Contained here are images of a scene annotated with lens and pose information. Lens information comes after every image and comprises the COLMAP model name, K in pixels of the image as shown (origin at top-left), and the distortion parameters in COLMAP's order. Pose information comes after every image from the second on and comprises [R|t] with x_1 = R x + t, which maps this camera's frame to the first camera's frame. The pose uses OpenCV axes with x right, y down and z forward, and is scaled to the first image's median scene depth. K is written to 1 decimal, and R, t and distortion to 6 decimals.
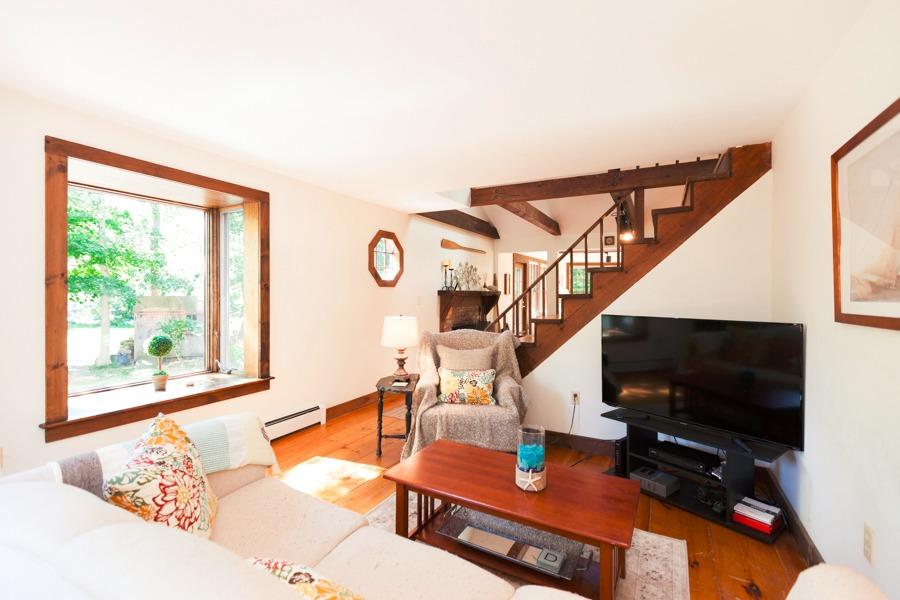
lens RADIAL K [[407.7, 0, 447.9], [0, 407.7, 296.1], [0, 0, 1]] dist [-0.001173, -0.000059]
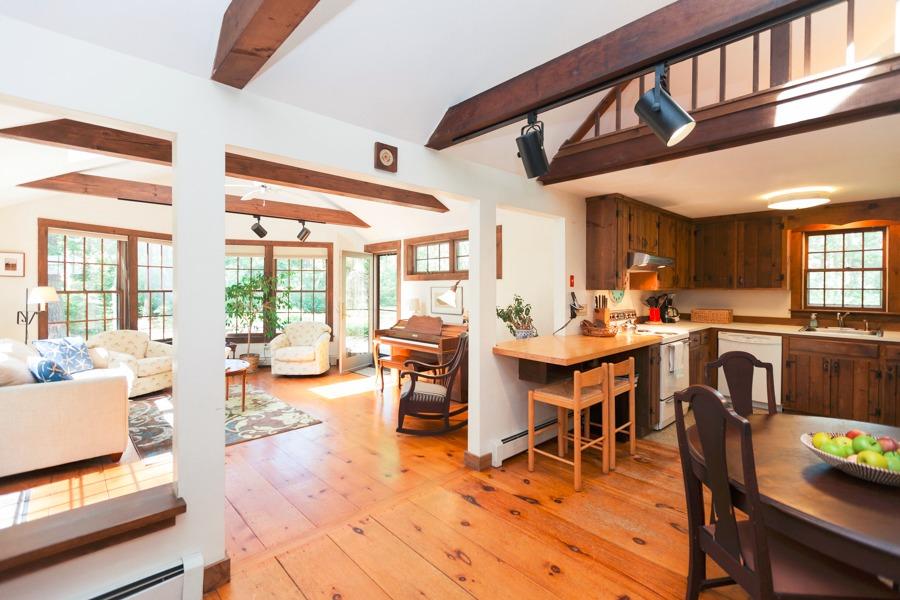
lens RADIAL K [[410.0, 0, 436.2], [0, 410.0, 291.8], [0, 0, 1]] dist [0.001388, 0.000202]
pose [[0.339220, -0.010776, 0.940645, 0.171635], [0.001558, 0.999939, 0.010893, -0.053306], [-0.940706, -0.002229, 0.339216, 1.821686]]
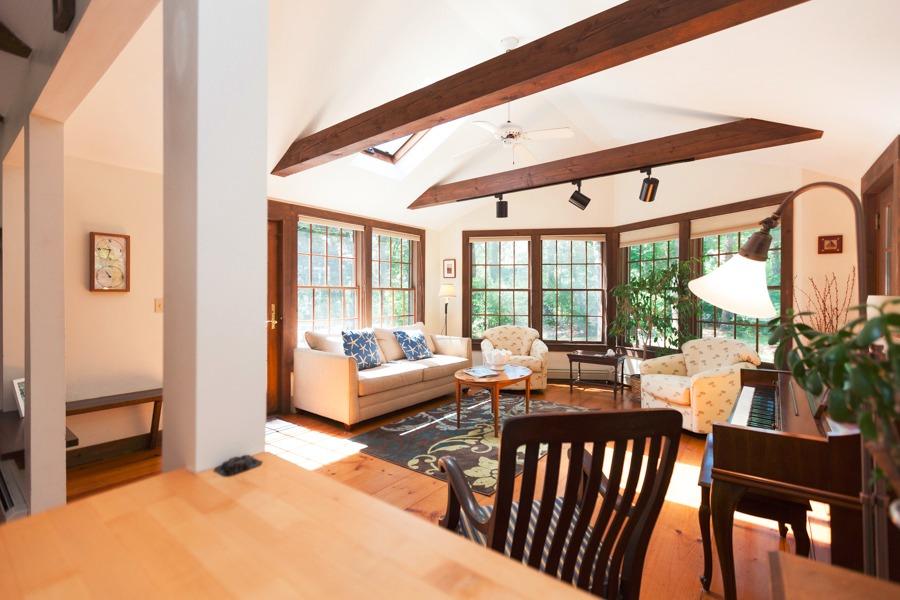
lens RADIAL K [[398.9, 0, 450.0], [0, 398.9, 300.0], [0, 0, 1]] dist [-0.014693, 0.000042]
pose [[0.985041, 0.004053, -0.172274, 1.308296], [-0.003008, 0.999975, 0.006327, -0.001637], [0.172295, -0.005714, 0.985029, 1.854071]]
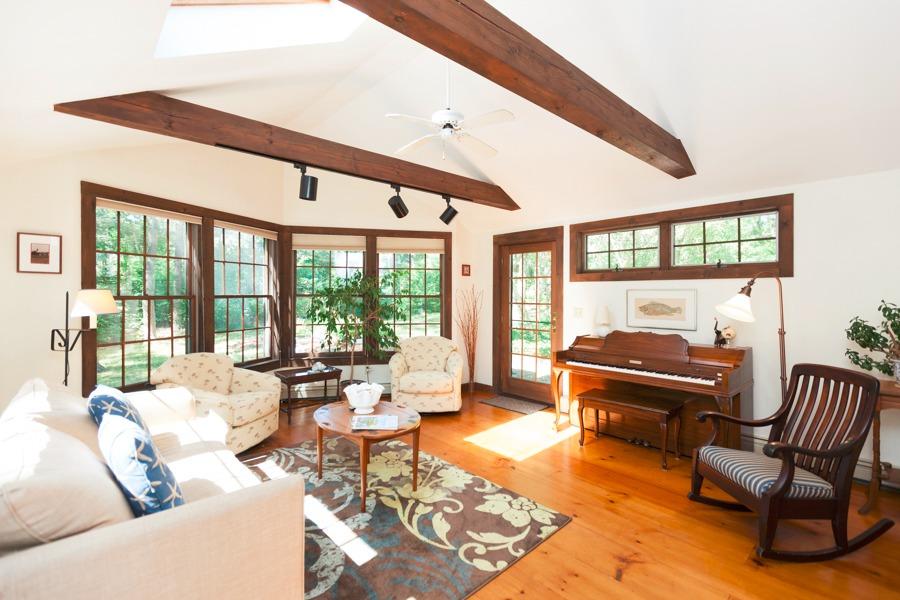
lens RADIAL K [[404.0, 0, 437.3], [0, 404.0, 298.4], [0, 0, 1]] dist [0.002462, 0.000325]
pose [[0.343983, -0.015136, 0.938854, 0.477863], [0.002634, 0.999882, 0.015155, -0.049607], [-0.938972, -0.002740, 0.343982, 2.569548]]
